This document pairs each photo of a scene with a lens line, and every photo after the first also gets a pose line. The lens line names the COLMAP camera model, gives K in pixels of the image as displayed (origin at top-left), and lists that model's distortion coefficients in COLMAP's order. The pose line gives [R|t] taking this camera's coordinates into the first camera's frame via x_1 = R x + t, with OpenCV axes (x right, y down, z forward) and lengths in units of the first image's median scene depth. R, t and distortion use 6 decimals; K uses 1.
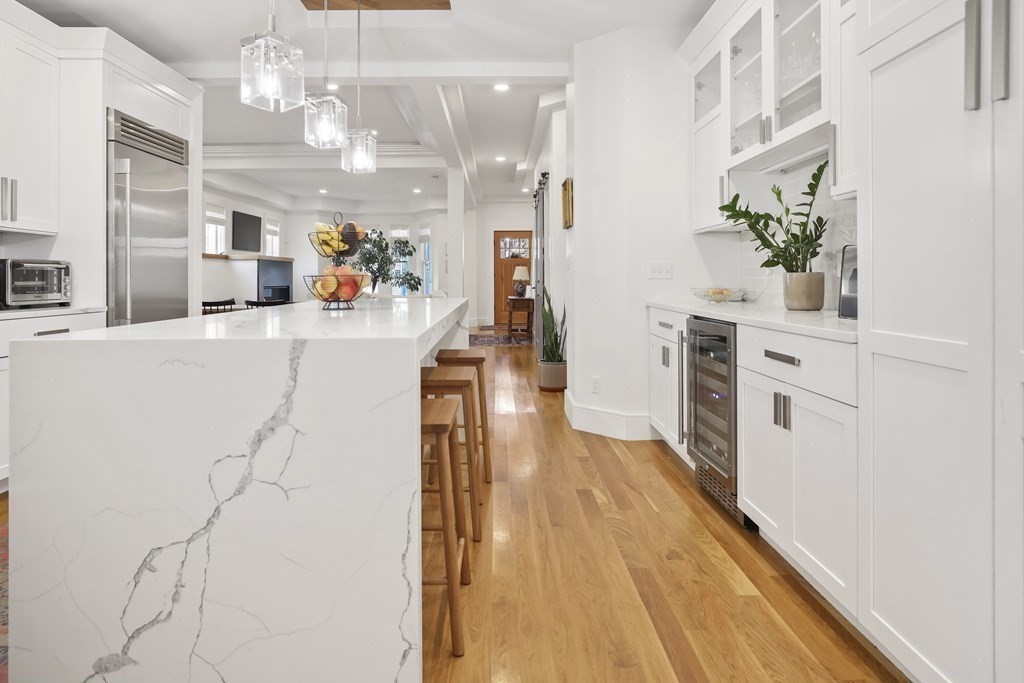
lens RADIAL K [[593.8, 0, 509.2], [0, 593.8, 275.0], [0, 0, 1]] dist [-0.003677, 0.000344]
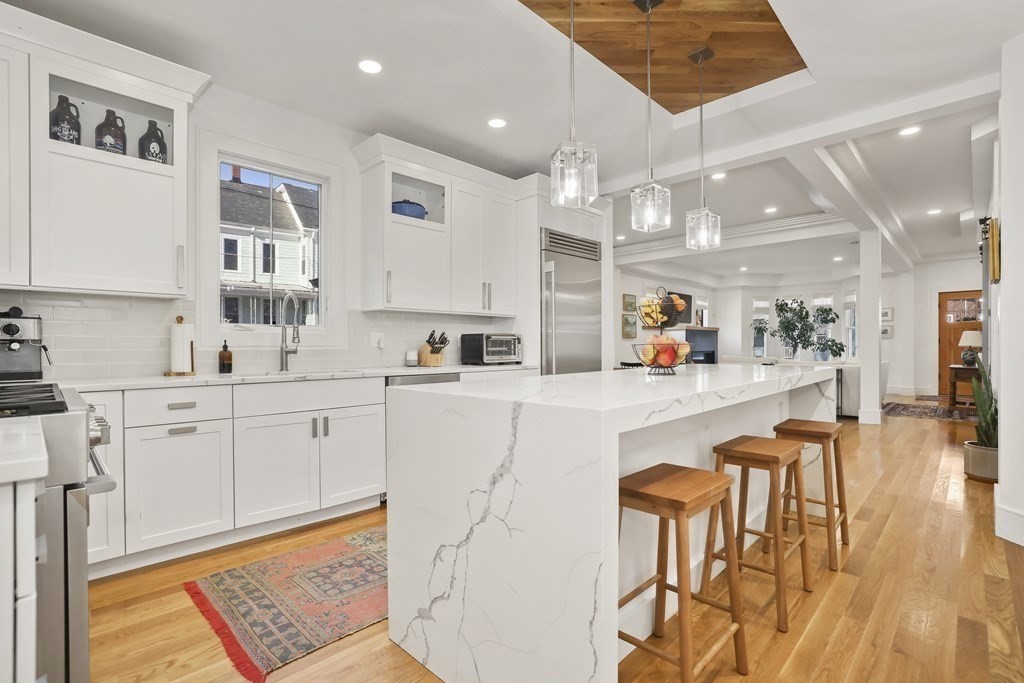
lens RADIAL K [[479.3, 0, 517.4], [0, 479.3, 350.4], [0, 0, 1]] dist [-0.022667, 0.000884]
pose [[0.709507, 0.008381, -0.704649, 0.111880], [0.004750, 0.999850, 0.016675, -0.002365], [0.704683, -0.015178, 0.709360, 0.128662]]
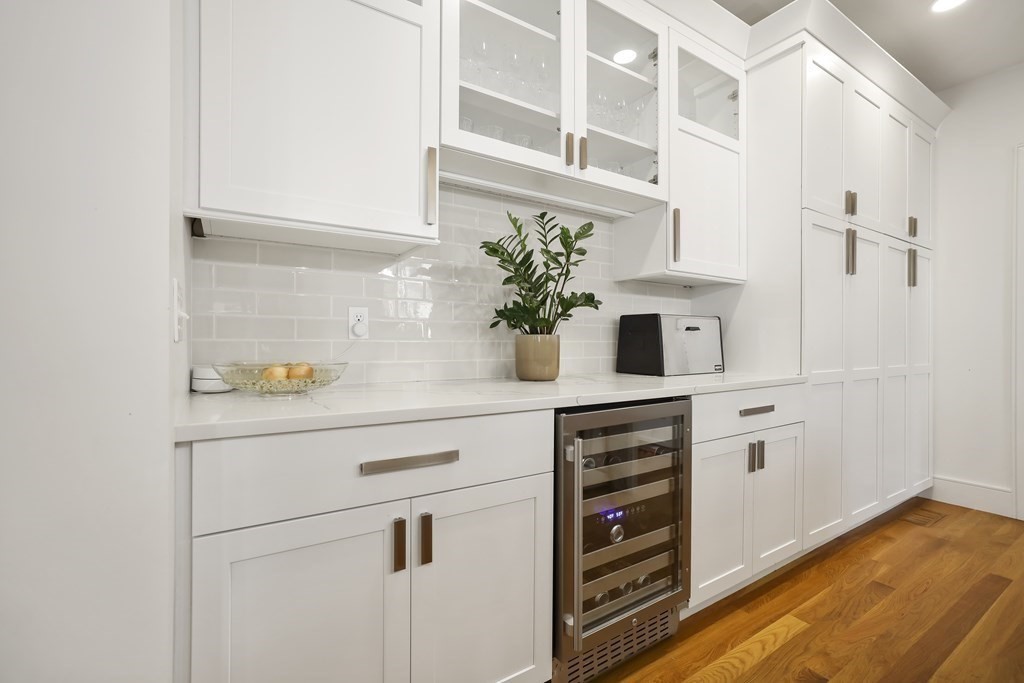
lens RADIAL K [[465.9, 0, 513.5], [0, 465.9, 355.1], [0, 0, 1]] dist [0.028077, 0.000545]
pose [[-0.547589, -0.023129, 0.836427, -0.025584], [-0.007565, 0.999714, 0.022692, 0.006555], [-0.836713, 0.006099, -0.547608, 1.045637]]
